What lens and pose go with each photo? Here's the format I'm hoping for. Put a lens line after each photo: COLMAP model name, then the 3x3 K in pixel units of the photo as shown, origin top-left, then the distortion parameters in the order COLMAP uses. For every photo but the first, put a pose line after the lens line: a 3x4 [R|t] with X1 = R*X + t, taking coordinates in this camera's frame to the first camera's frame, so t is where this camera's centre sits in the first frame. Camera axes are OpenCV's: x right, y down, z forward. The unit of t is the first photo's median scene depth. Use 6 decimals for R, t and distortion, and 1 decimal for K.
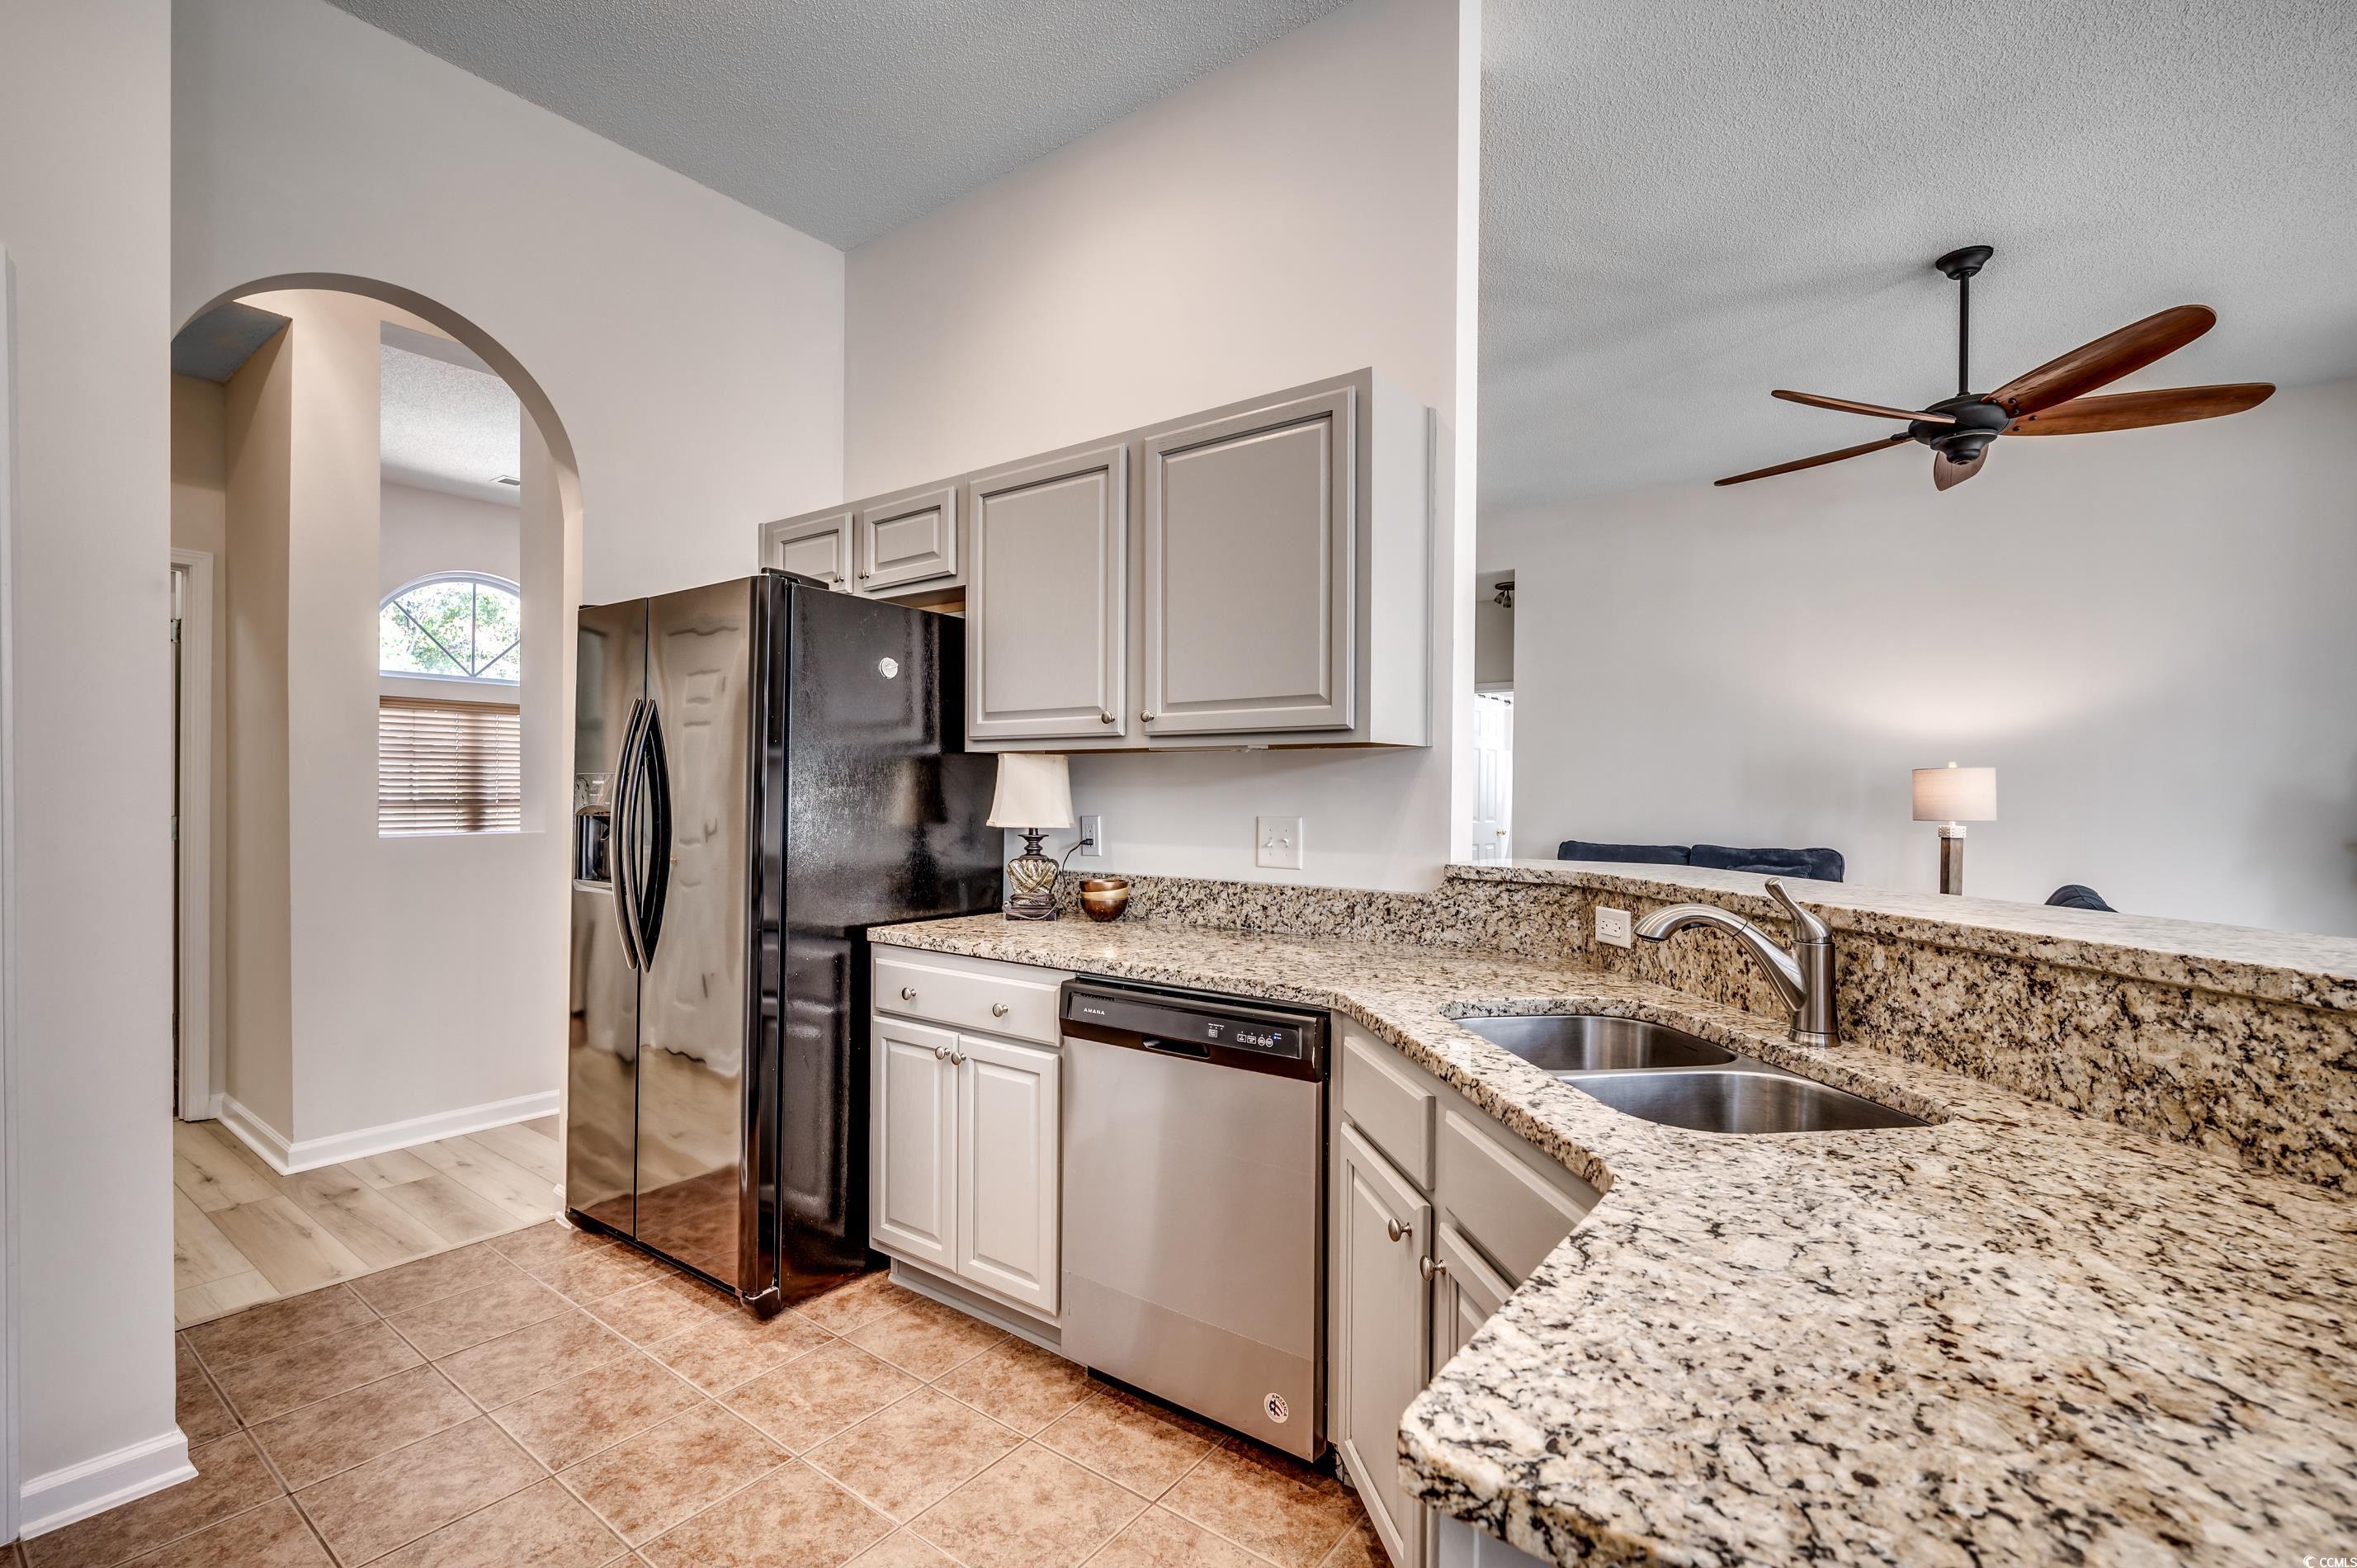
lens RADIAL K [[1047.5, 0, 1183.7], [0, 1047.5, 791.3], [0, 0, 1]] dist [-0.000472, 0.000836]
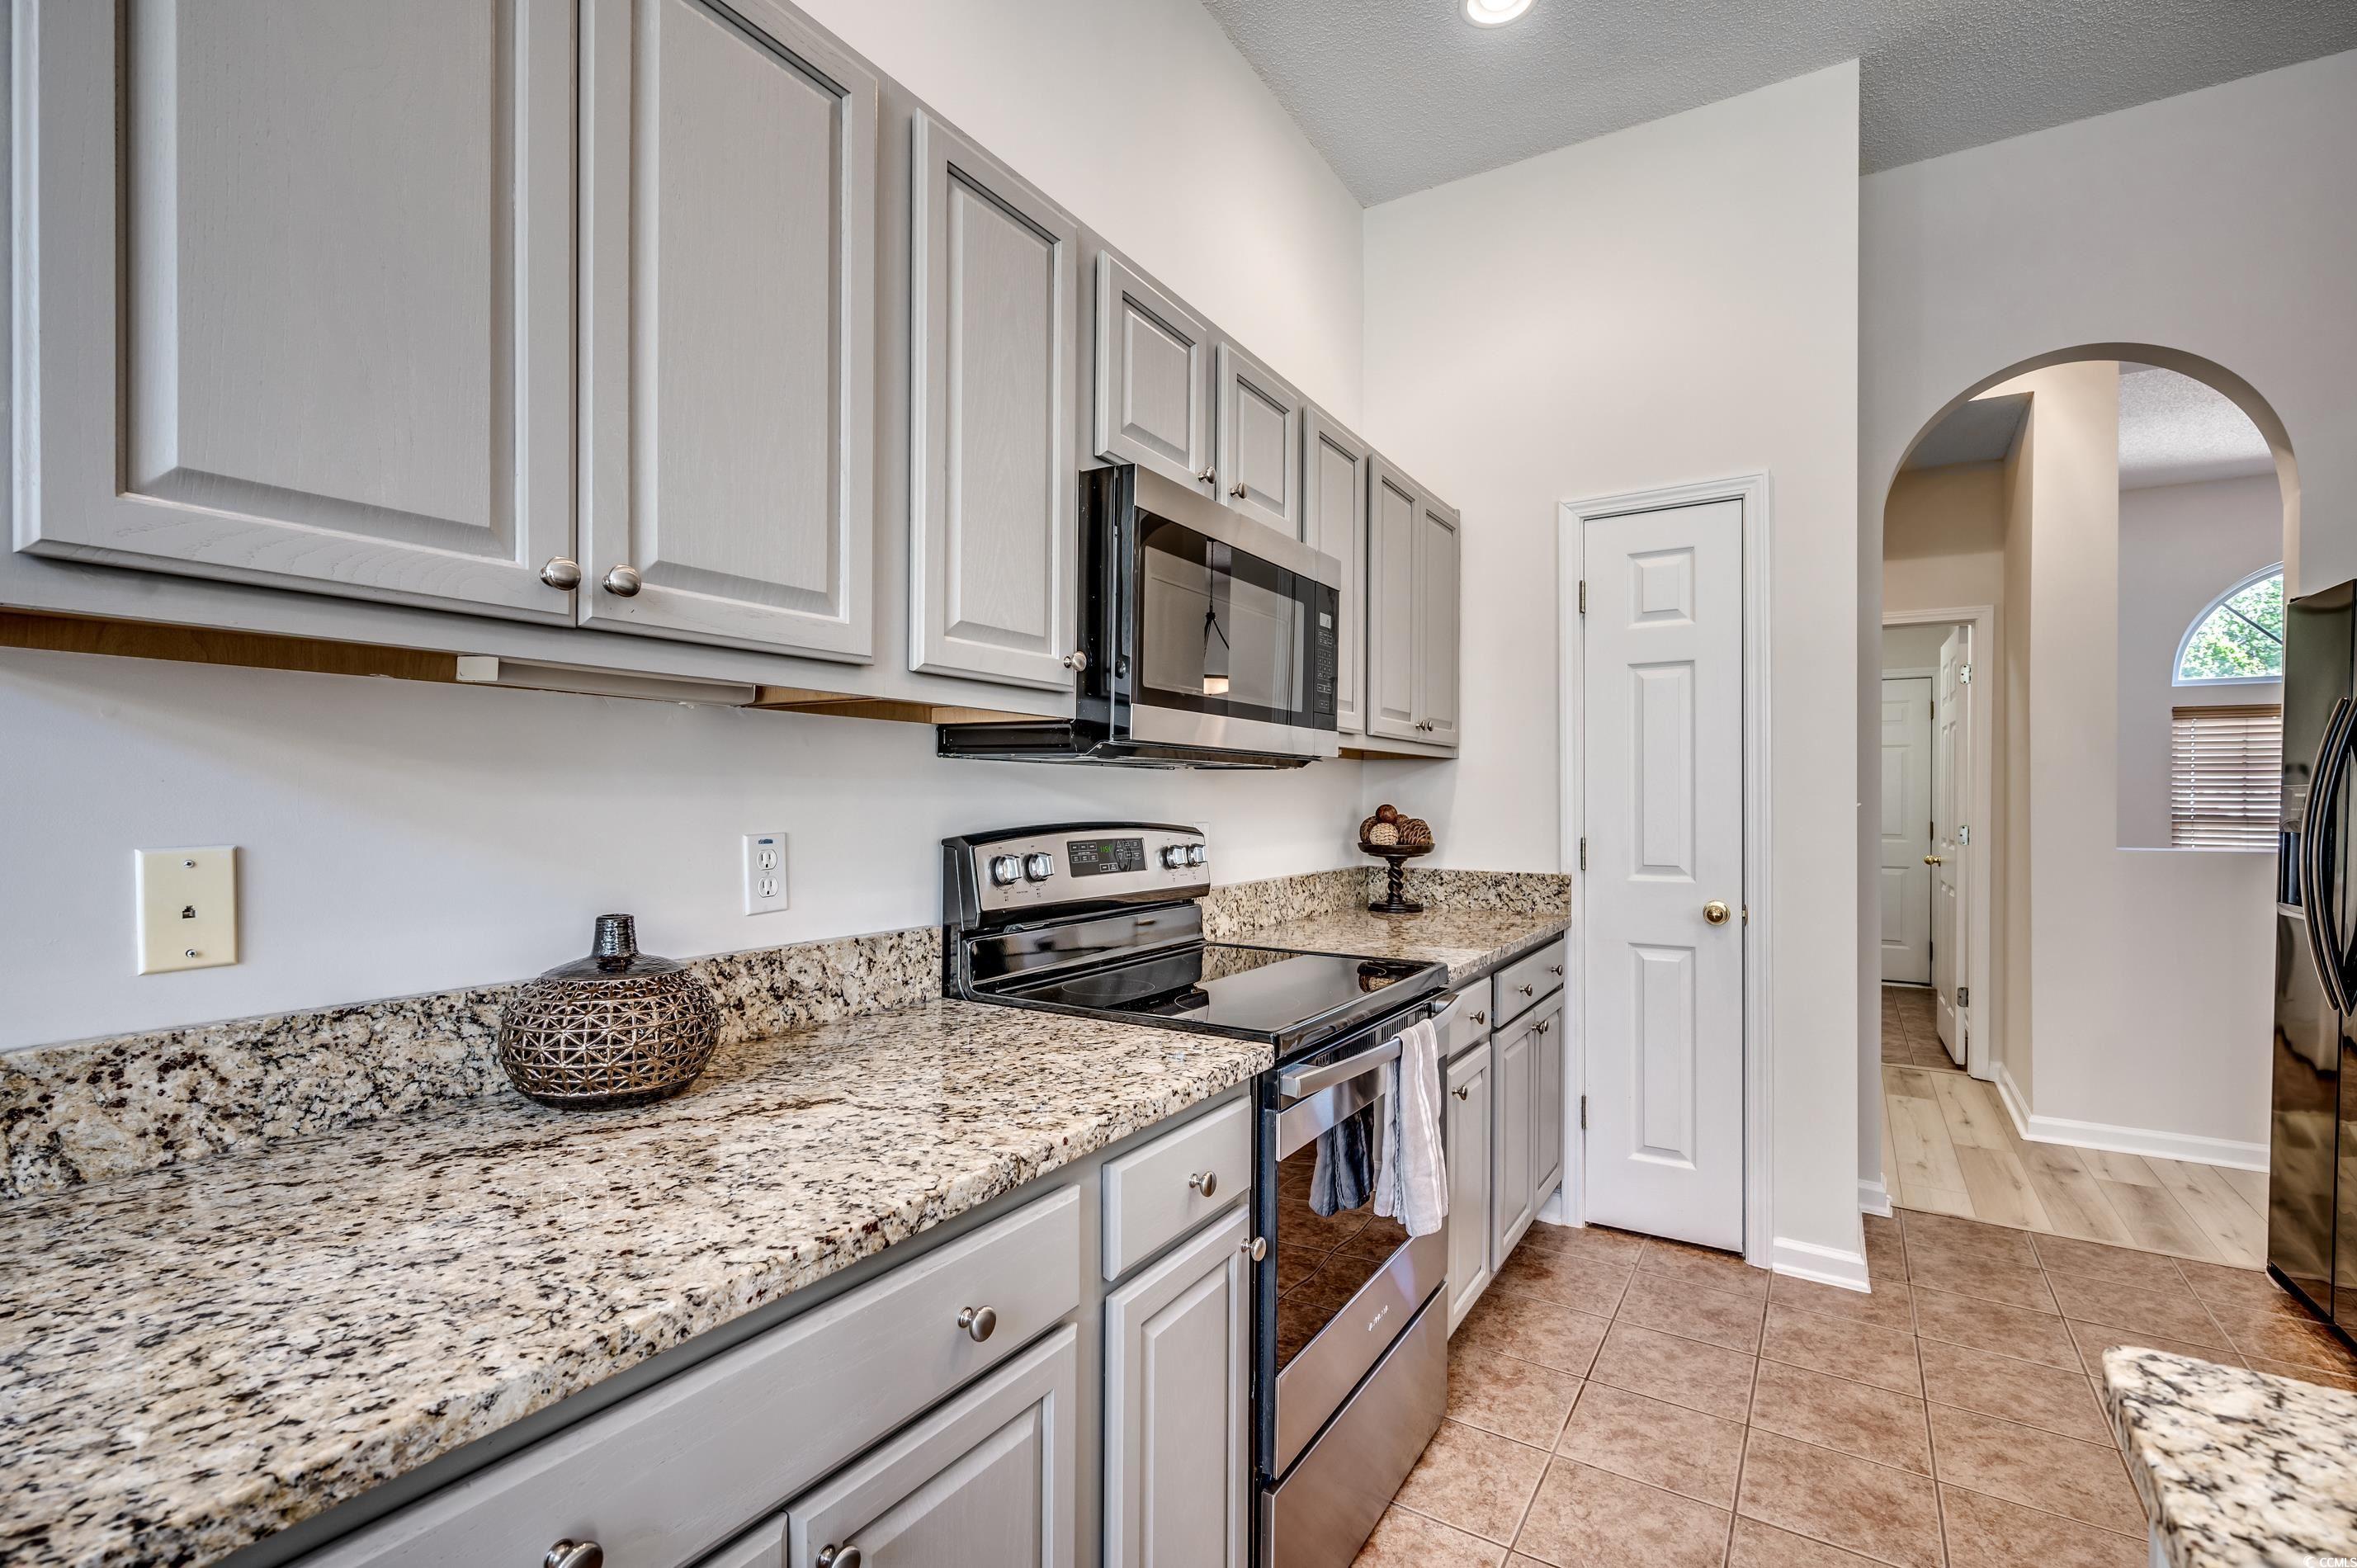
lens RADIAL K [[1047.5, 0, 1183.7], [0, 1047.5, 791.3], [0, 0, 1]] dist [-0.000472, 0.000836]
pose [[0.086997, -0.014580, -0.996102, 0.243405], [-0.002305, 0.999887, -0.014836, 0.003682], [0.996206, 0.003587, 0.086954, -0.023865]]
